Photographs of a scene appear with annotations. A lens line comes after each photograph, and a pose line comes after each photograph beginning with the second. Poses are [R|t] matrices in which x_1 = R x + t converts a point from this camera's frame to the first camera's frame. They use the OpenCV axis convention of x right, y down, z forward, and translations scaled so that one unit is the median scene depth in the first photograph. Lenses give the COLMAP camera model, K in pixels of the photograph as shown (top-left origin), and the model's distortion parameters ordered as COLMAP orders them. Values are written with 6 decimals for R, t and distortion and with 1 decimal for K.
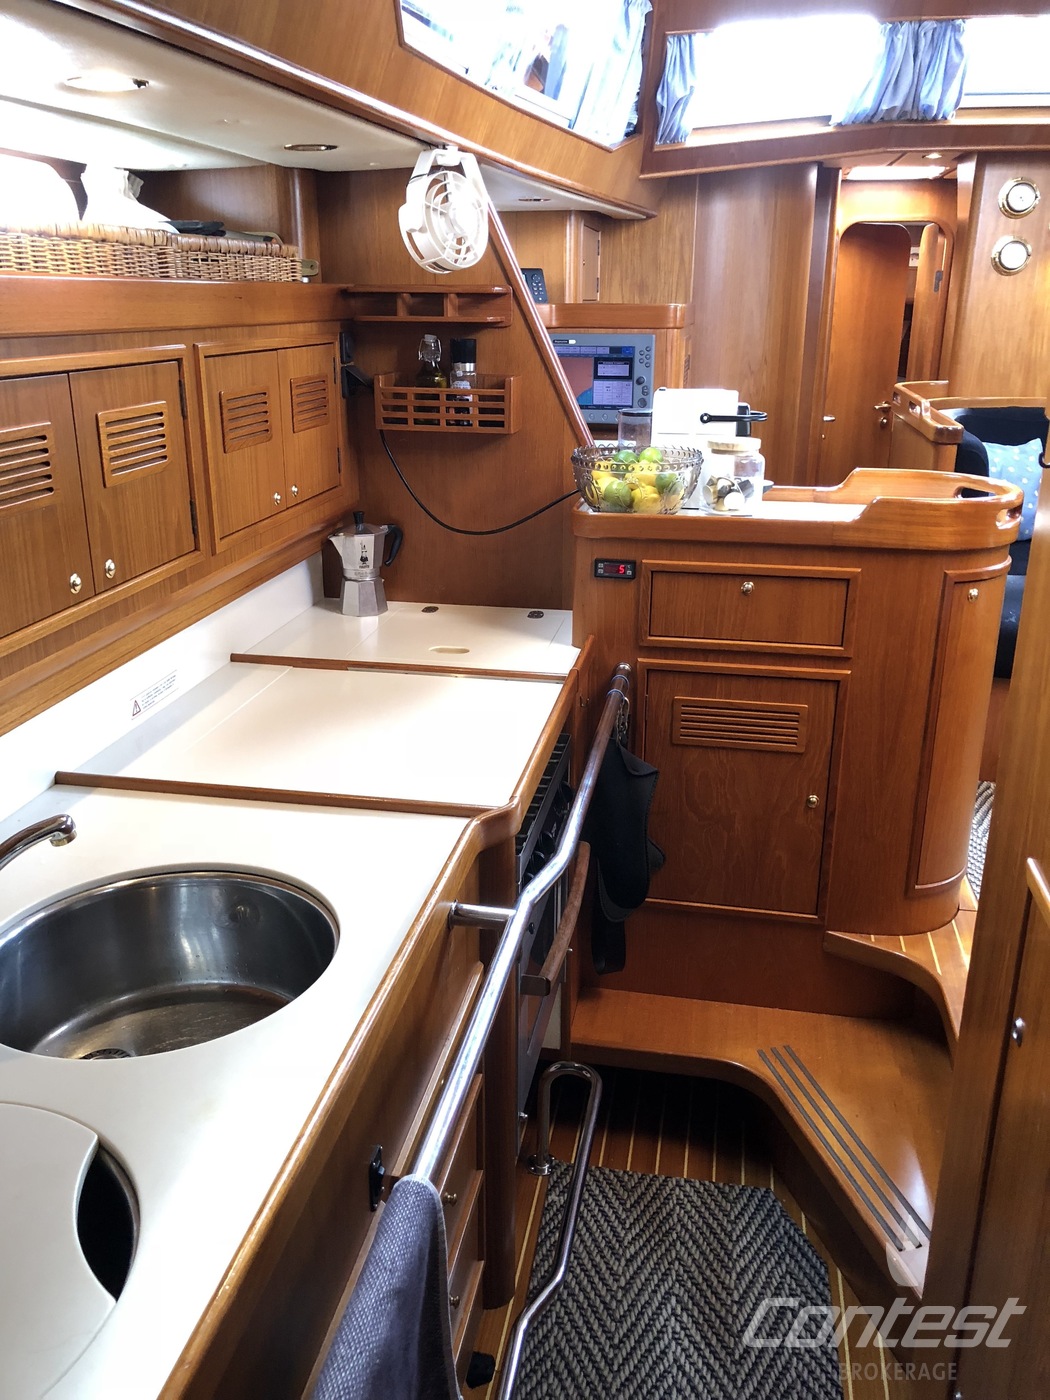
lens RADIAL K [[1157.1, 0, 524.5], [0, 1157.1, 705.9], [0, 0, 1]] dist [-0.005880, 0.003682]
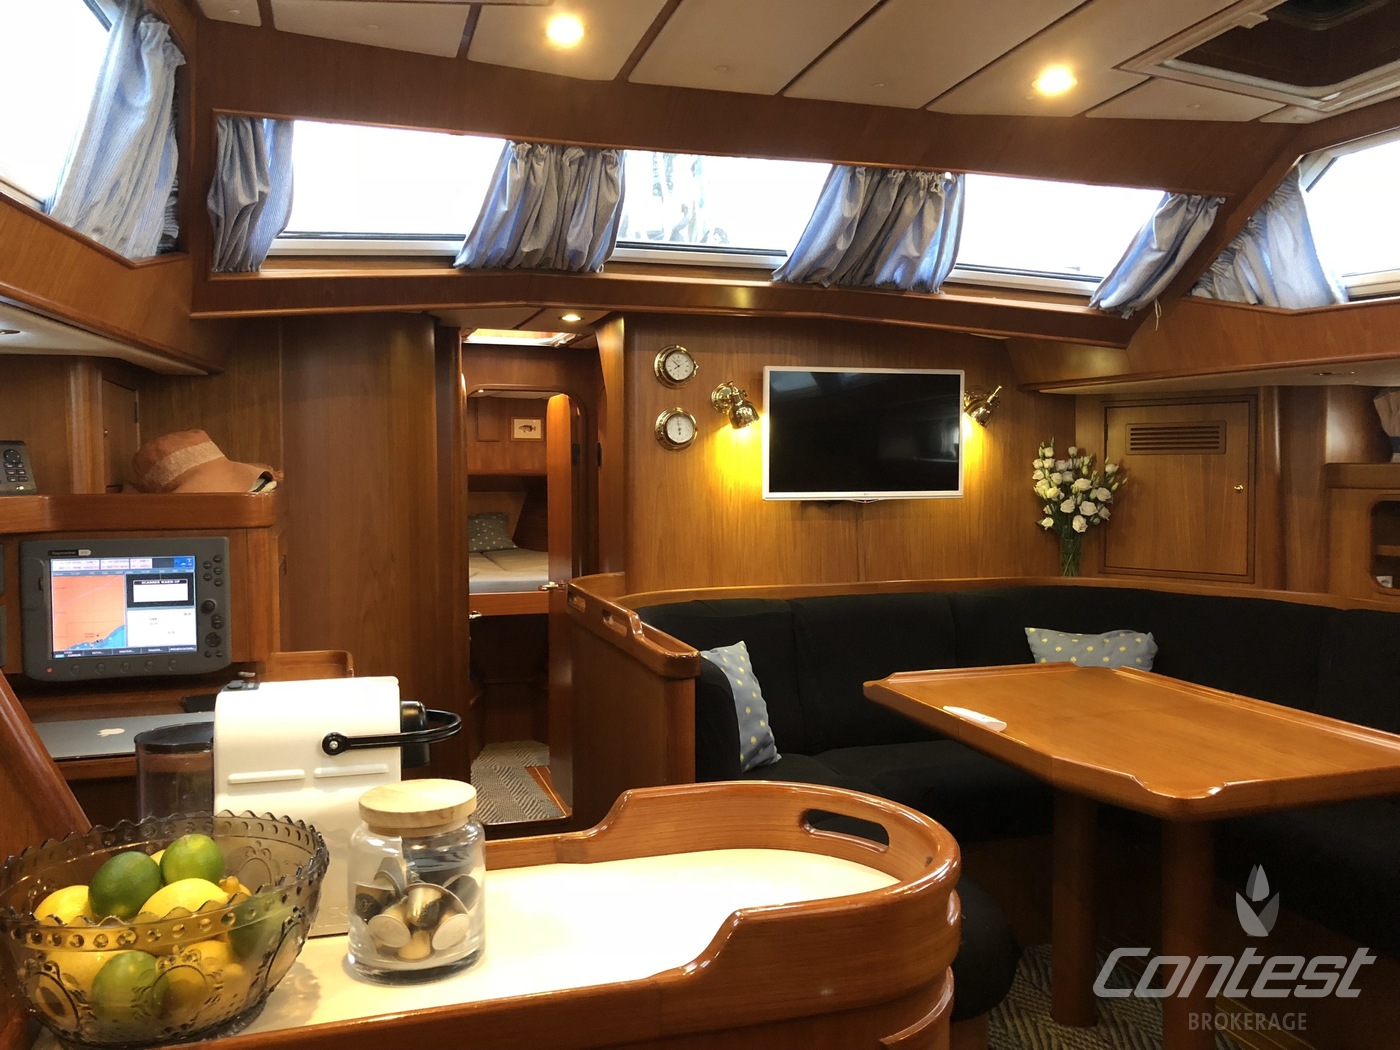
lens RADIAL K [[1157.1, 0, 704.4], [0, 1157.1, 524.1], [0, 0, 1]] dist [-0.005880, 0.003682]
pose [[0.884969, -0.030122, 0.464675, 0.052531], [0.161928, 0.955532, -0.246451, -0.135901], [-0.436588, 0.293346, 0.850494, 0.357712]]
